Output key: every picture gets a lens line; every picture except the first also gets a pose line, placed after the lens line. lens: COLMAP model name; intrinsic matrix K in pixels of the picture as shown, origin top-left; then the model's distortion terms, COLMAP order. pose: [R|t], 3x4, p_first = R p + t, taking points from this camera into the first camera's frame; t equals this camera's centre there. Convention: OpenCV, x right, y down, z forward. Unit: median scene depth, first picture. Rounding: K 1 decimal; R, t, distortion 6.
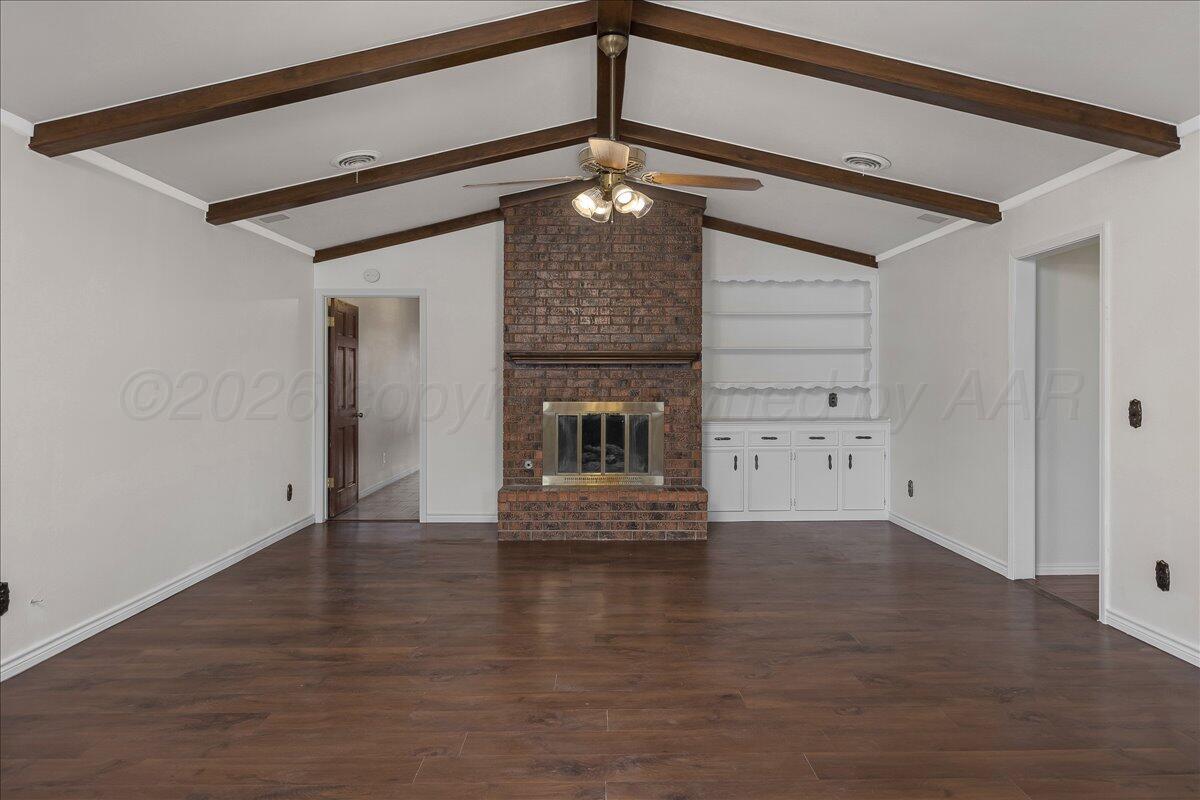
lens RADIAL K [[751.3, 0, 598.7], [0, 751.3, 395.0], [0, 0, 1]] dist [-0.001505, -0.005561]
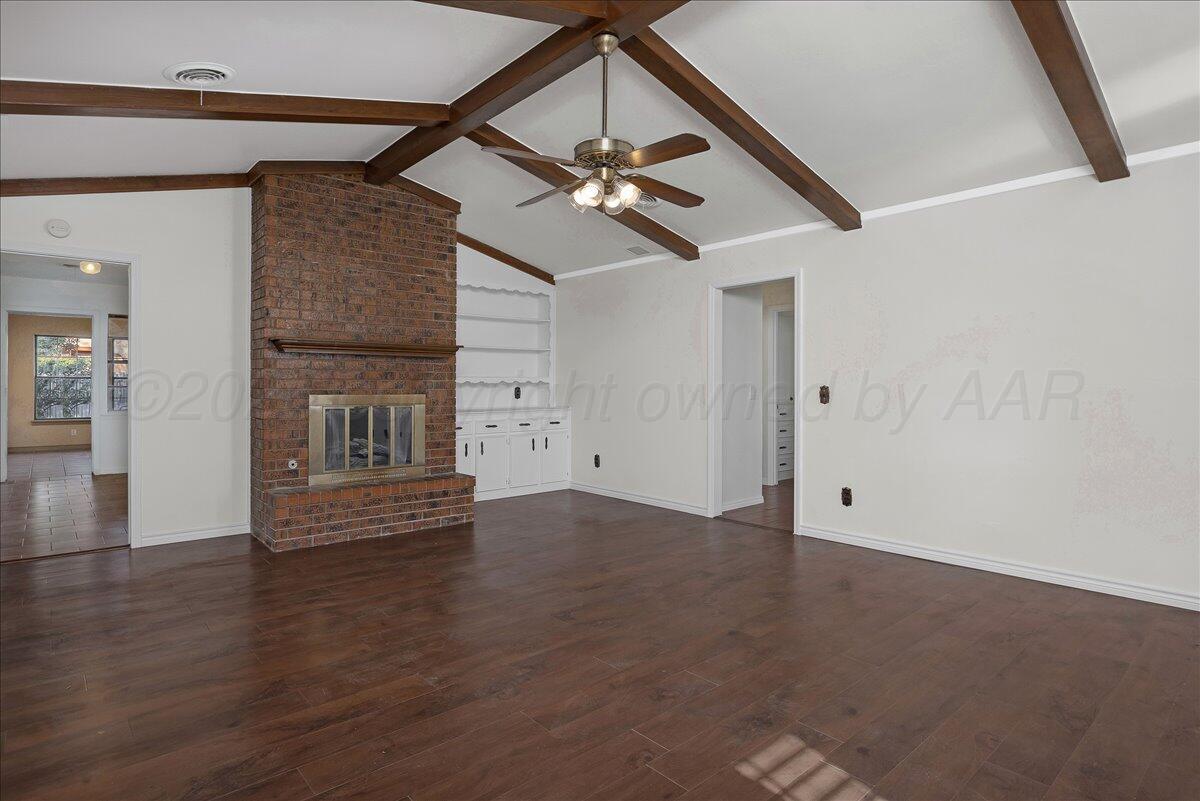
lens RADIAL K [[654.3, 0, 556.8], [0, 654.3, 398.2], [0, 0, 1]] dist [-0.015118, -0.001070]
pose [[0.770980, -0.010343, 0.636776, -0.348877], [0.009060, 0.999945, 0.005272, 0.011955], [-0.636795, 0.001705, 0.771031, 0.193623]]
